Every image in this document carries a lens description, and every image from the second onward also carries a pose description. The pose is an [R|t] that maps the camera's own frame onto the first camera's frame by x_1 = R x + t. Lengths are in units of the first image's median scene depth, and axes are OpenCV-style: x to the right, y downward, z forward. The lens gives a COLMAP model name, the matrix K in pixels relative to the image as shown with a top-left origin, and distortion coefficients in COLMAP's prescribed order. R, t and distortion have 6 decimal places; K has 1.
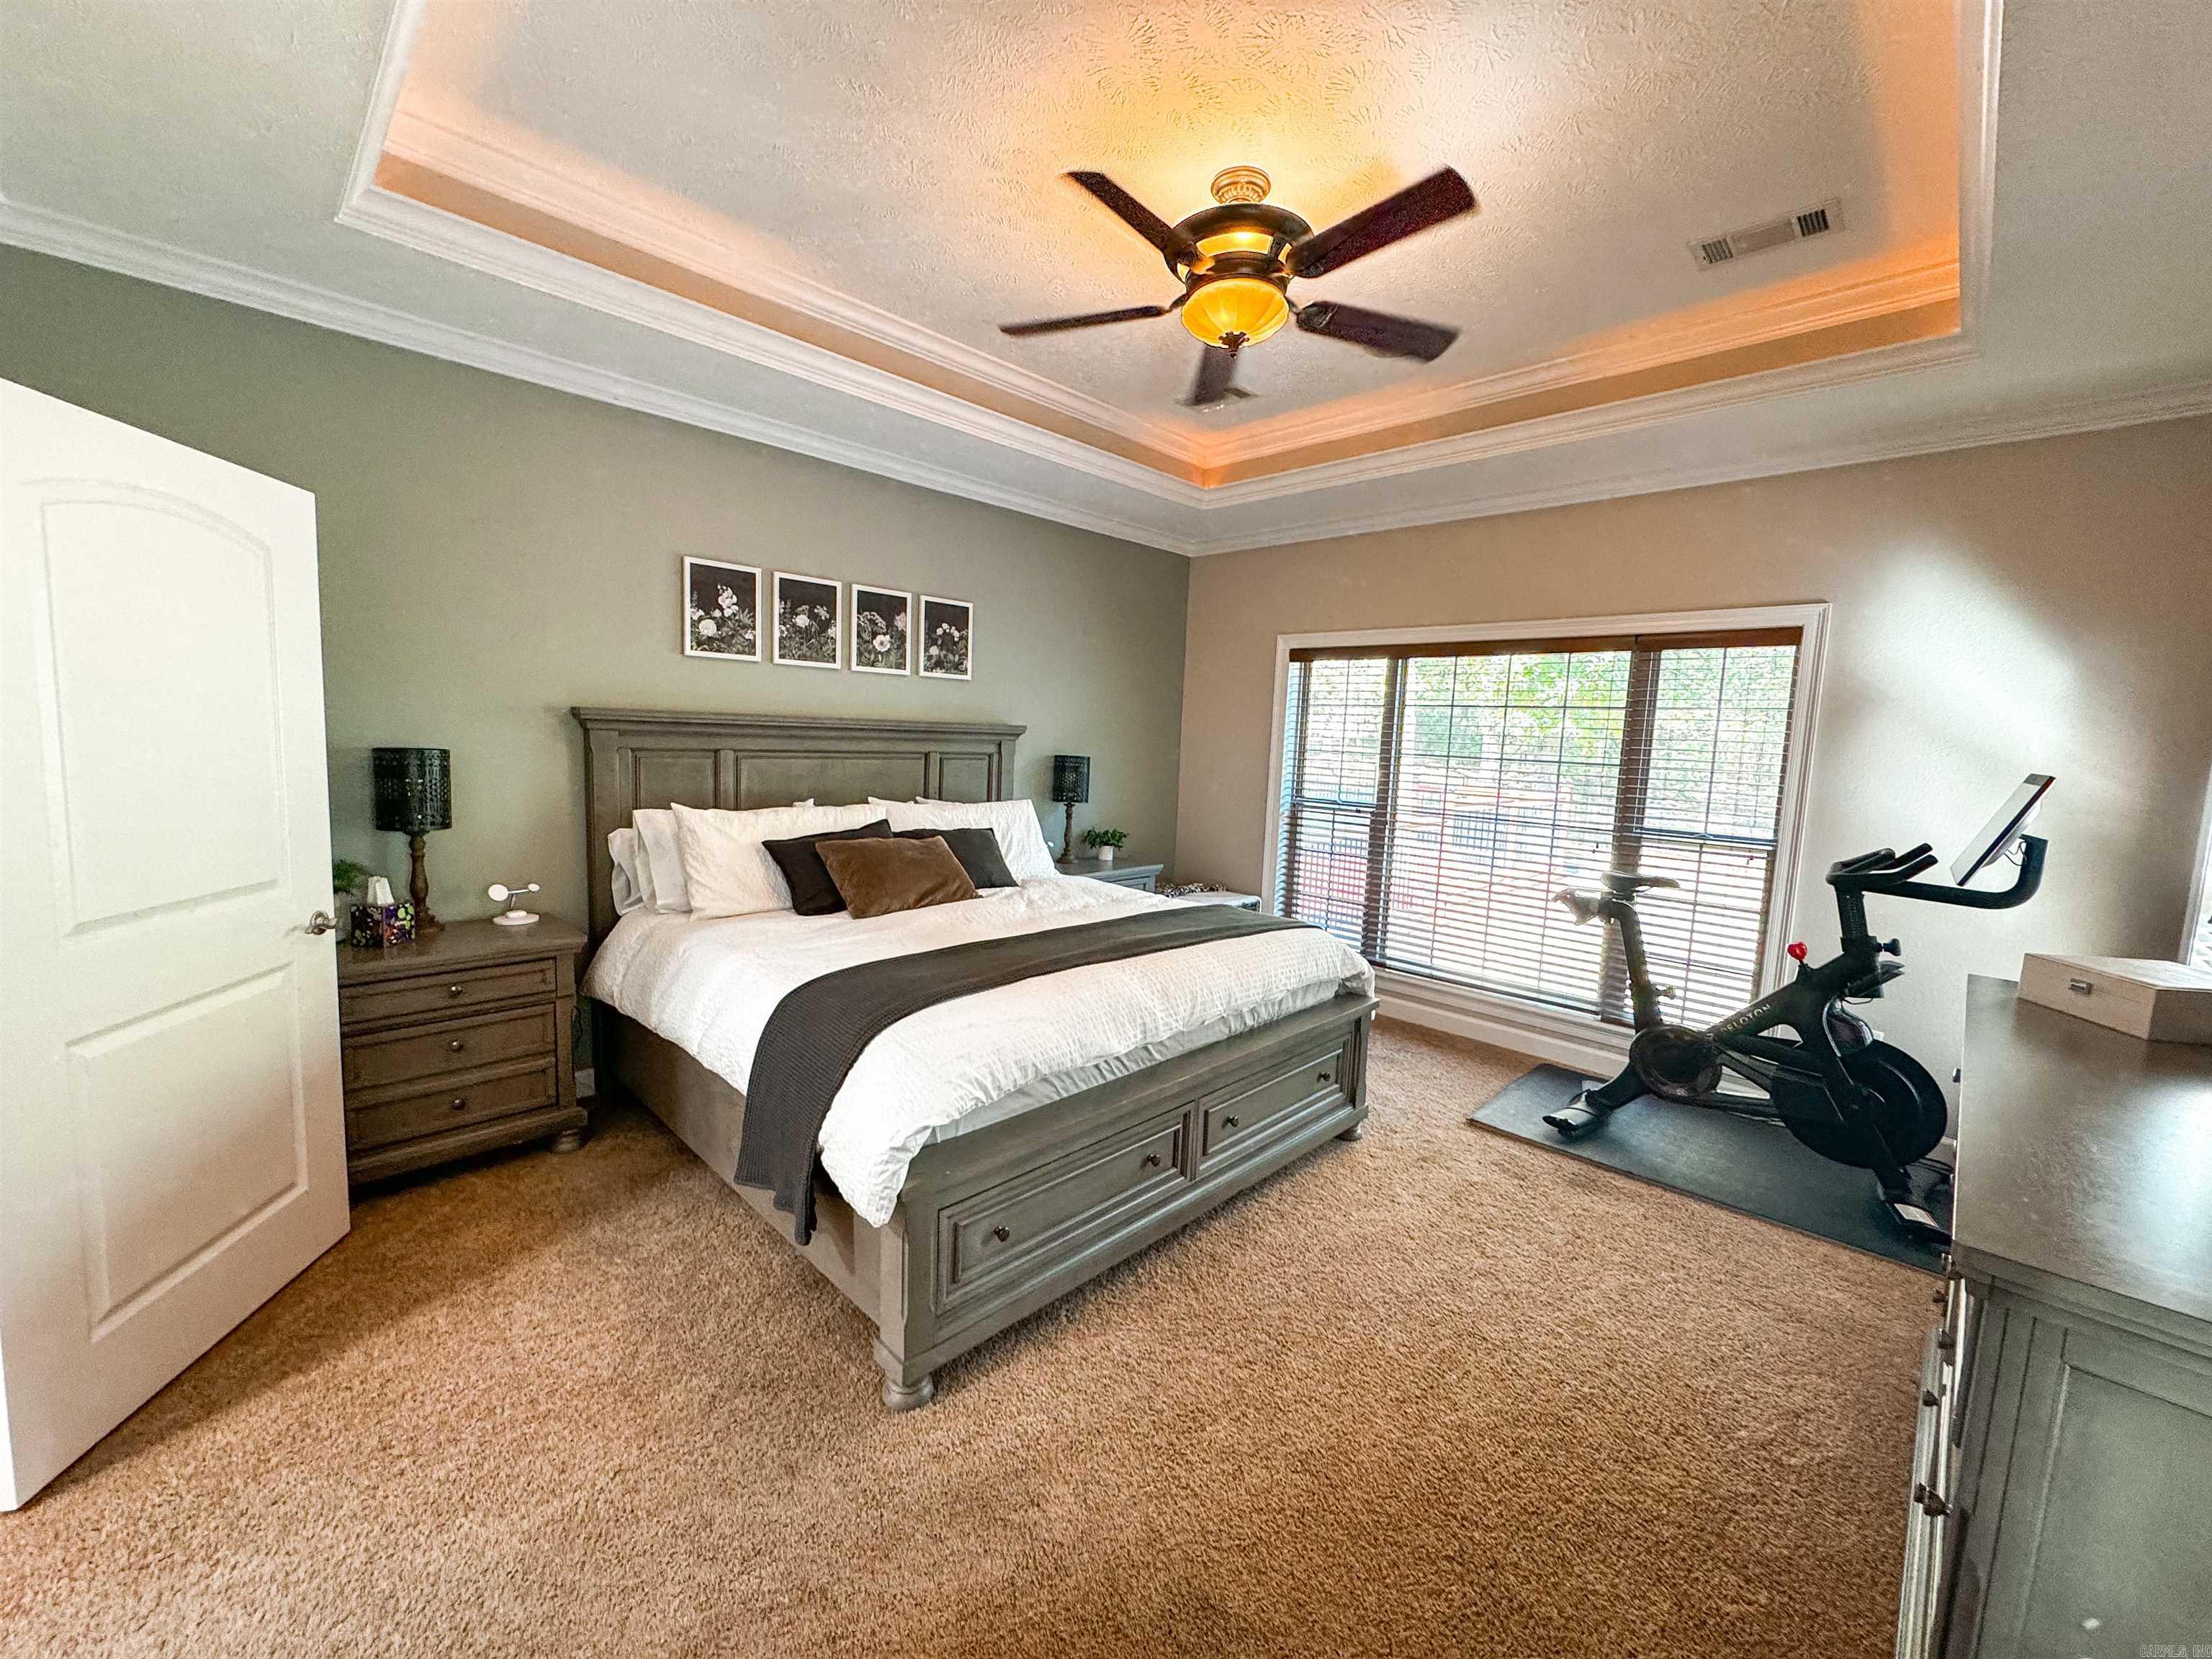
lens RADIAL K [[932.5, 0, 1106.0], [0, 932.5, 829.5], [0, 0, 1]] dist [-0.002404, -0.000031]
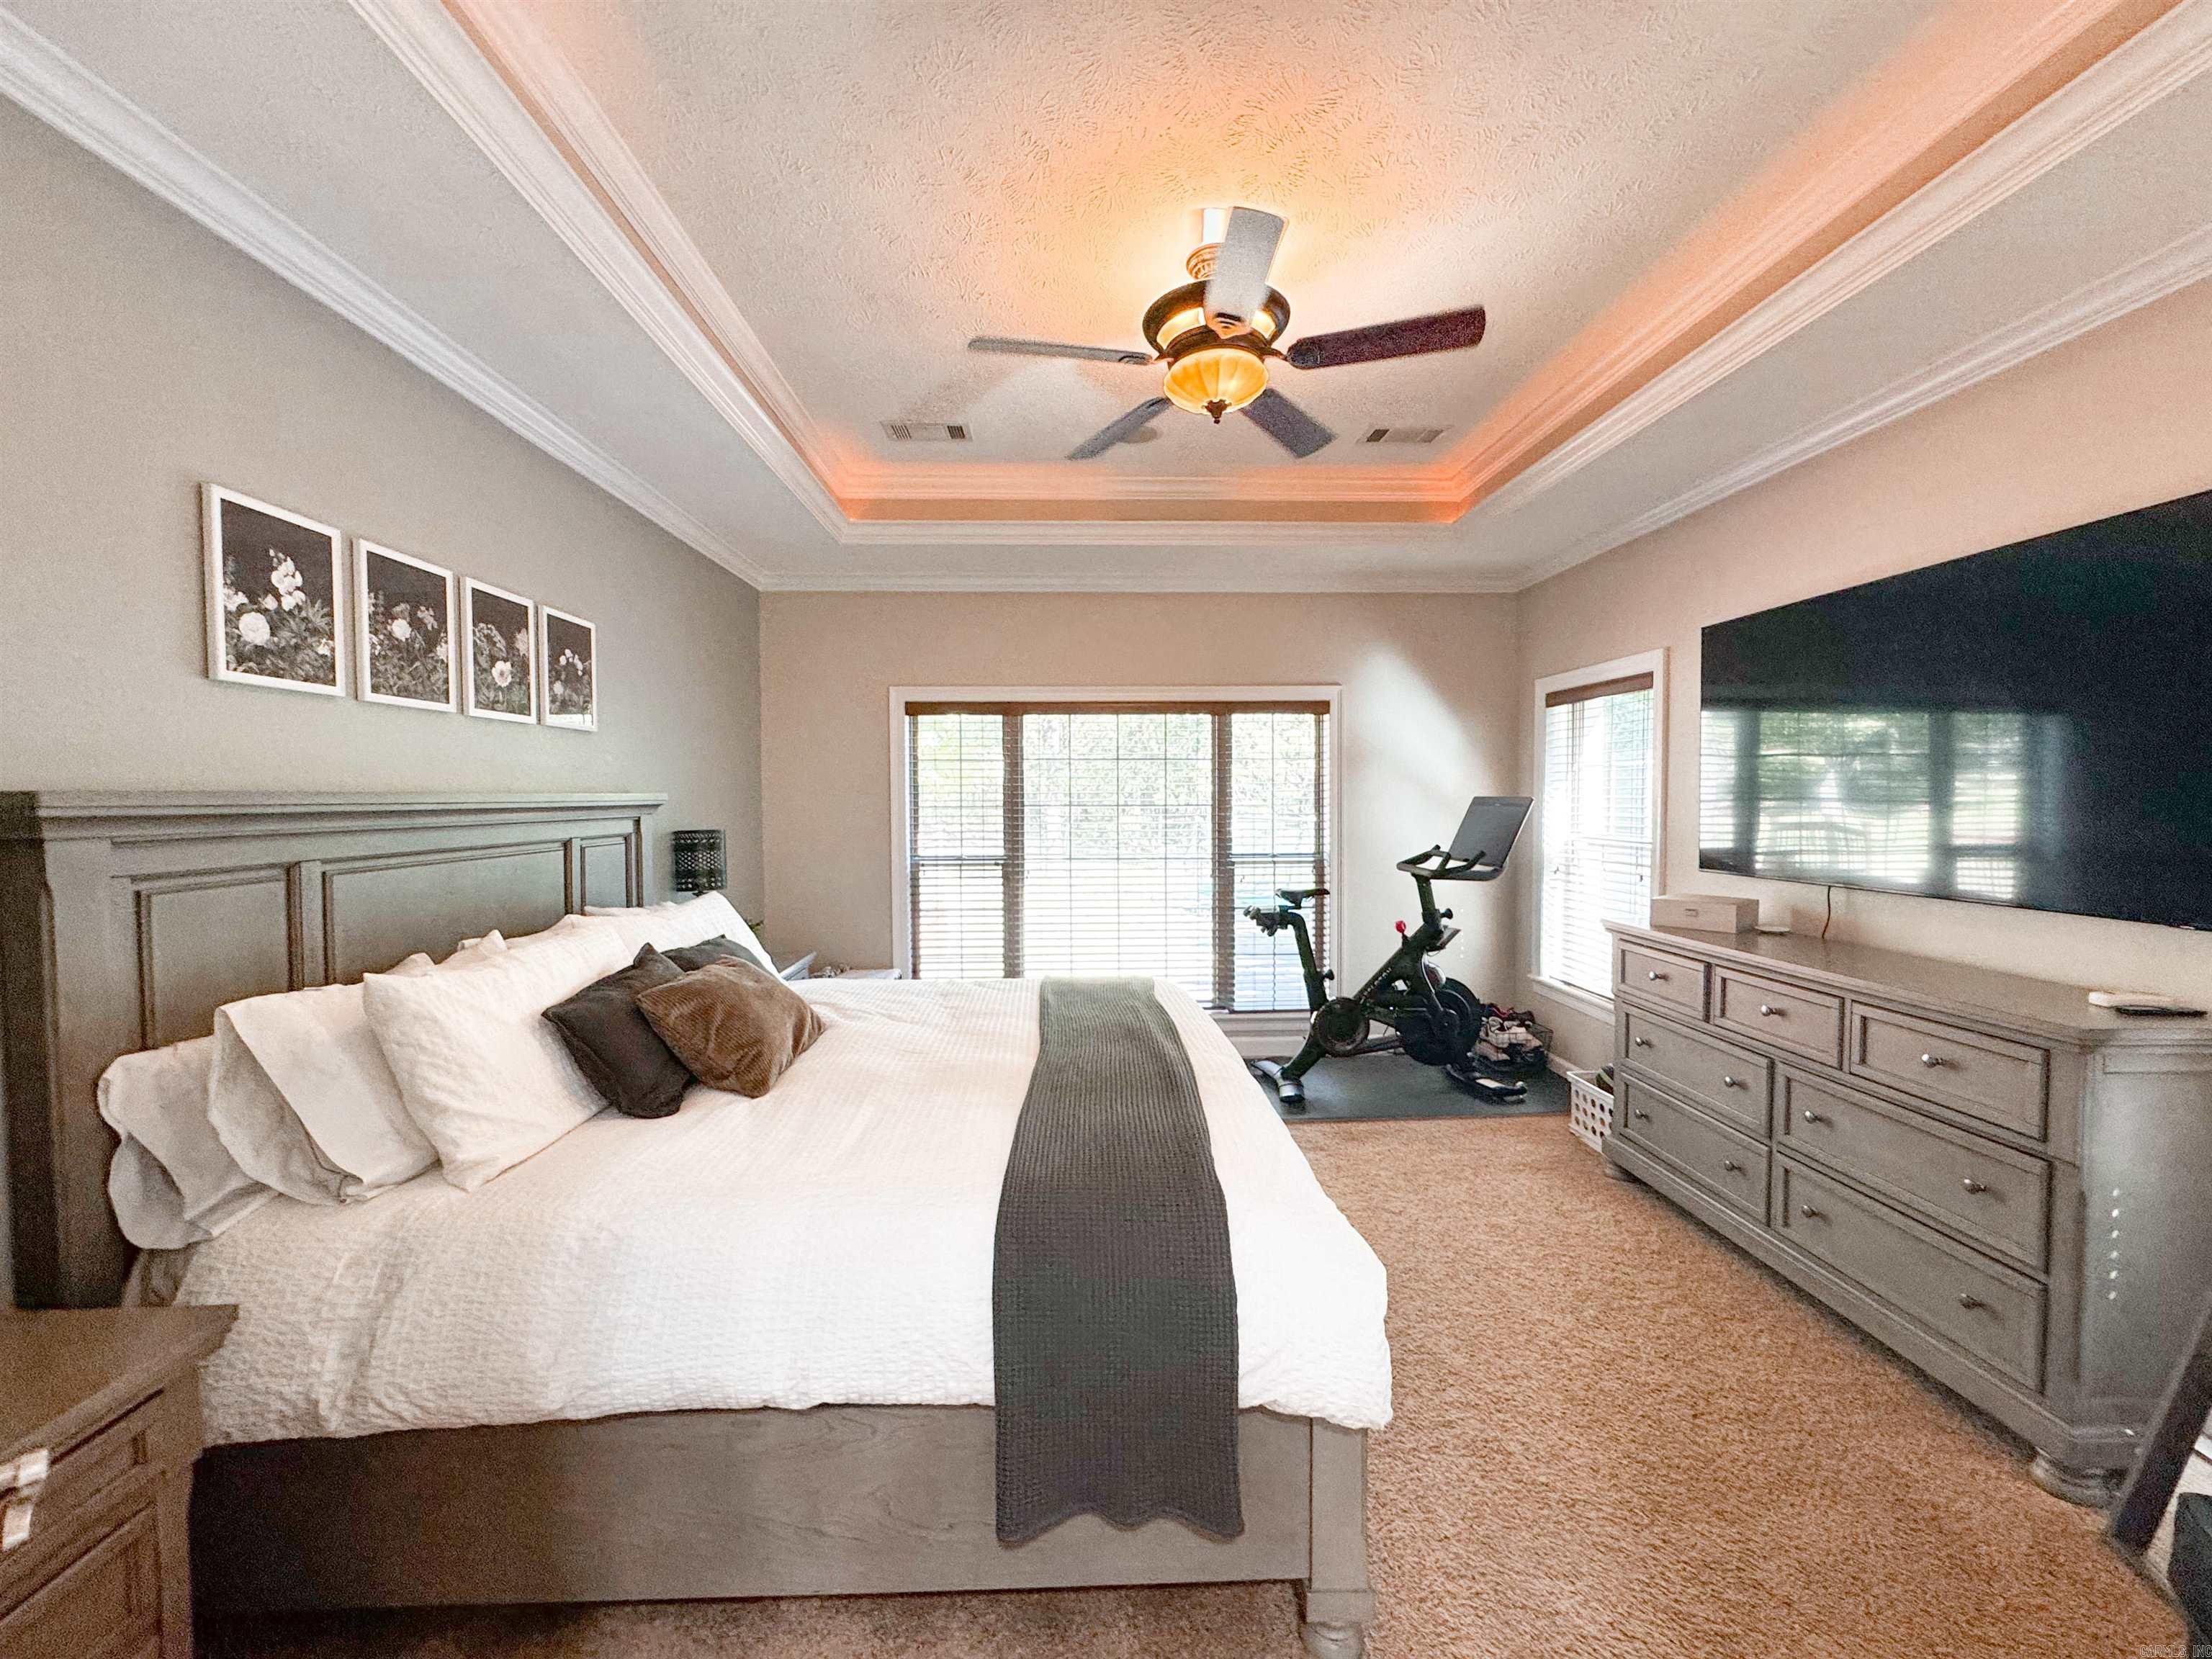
lens RADIAL K [[917.1, 0, 1101.9], [0, 917.1, 823.8], [0, 0, 1]] dist [-0.002953, 0.000302]
pose [[0.660172, -0.065804, 0.748226, -0.473289], [0.109434, 0.993952, -0.009141, -0.050173], [-0.743100, 0.087916, 0.663381, 0.306314]]
